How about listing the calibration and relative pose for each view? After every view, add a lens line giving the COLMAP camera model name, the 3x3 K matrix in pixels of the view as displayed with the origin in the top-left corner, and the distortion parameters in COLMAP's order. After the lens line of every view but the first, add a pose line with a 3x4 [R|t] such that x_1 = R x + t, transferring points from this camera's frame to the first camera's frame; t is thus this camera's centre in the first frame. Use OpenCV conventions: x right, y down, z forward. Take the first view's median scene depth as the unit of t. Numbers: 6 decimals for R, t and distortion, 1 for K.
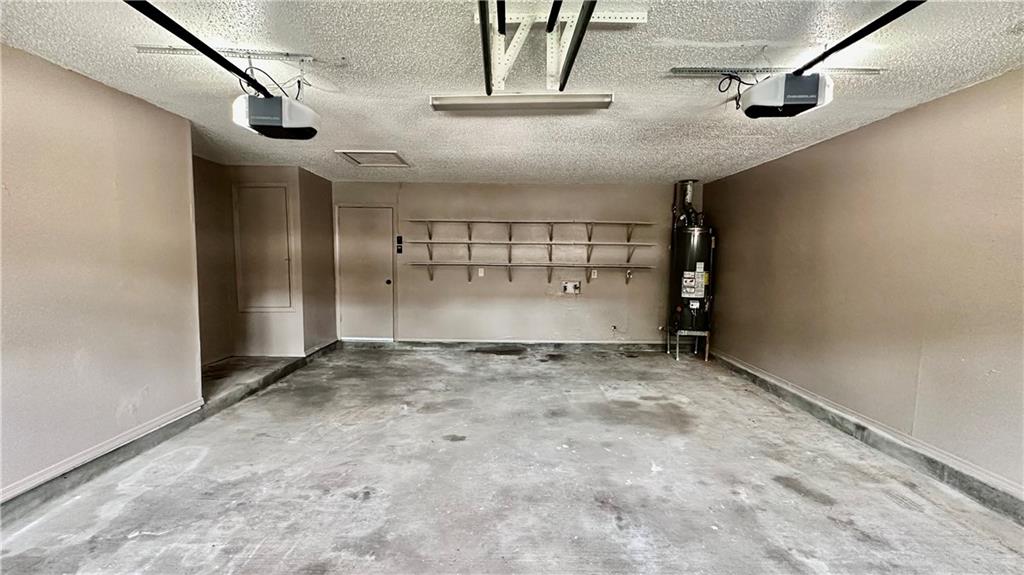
lens RADIAL K [[410.6, 0, 512.0], [0, 410.6, 287.5], [0, 0, 1]] dist [-0.003861, -0.000033]
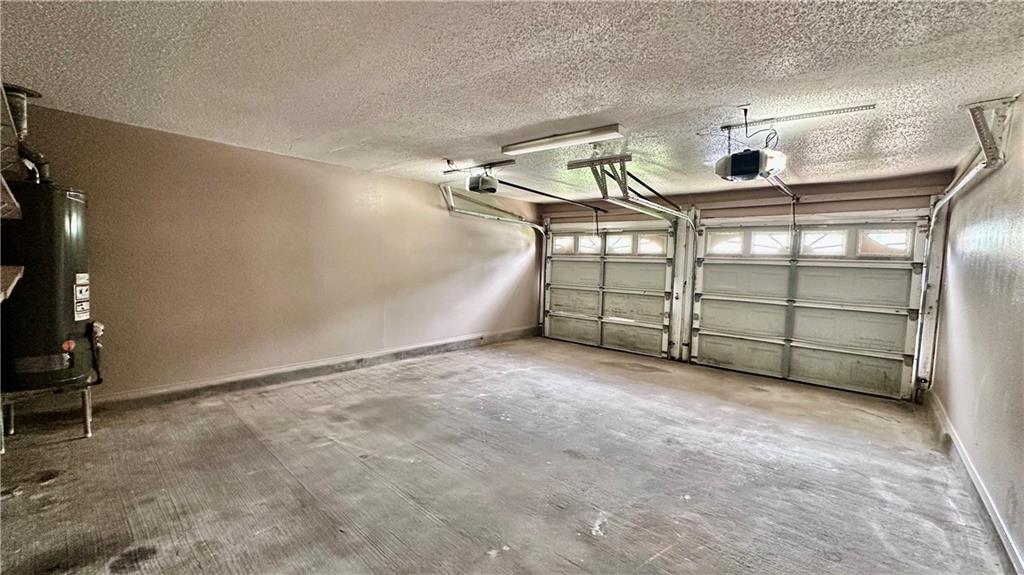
lens RADIAL K [[410.6, 0, 512.0], [0, 410.6, 287.5], [0, 0, 1]] dist [-0.003861, -0.000033]
pose [[-0.748352, -0.078708, 0.658616, -0.507501], [0.012641, 0.991062, 0.132799, -0.118311], [-0.663182, 0.107706, -0.740668, 1.421792]]
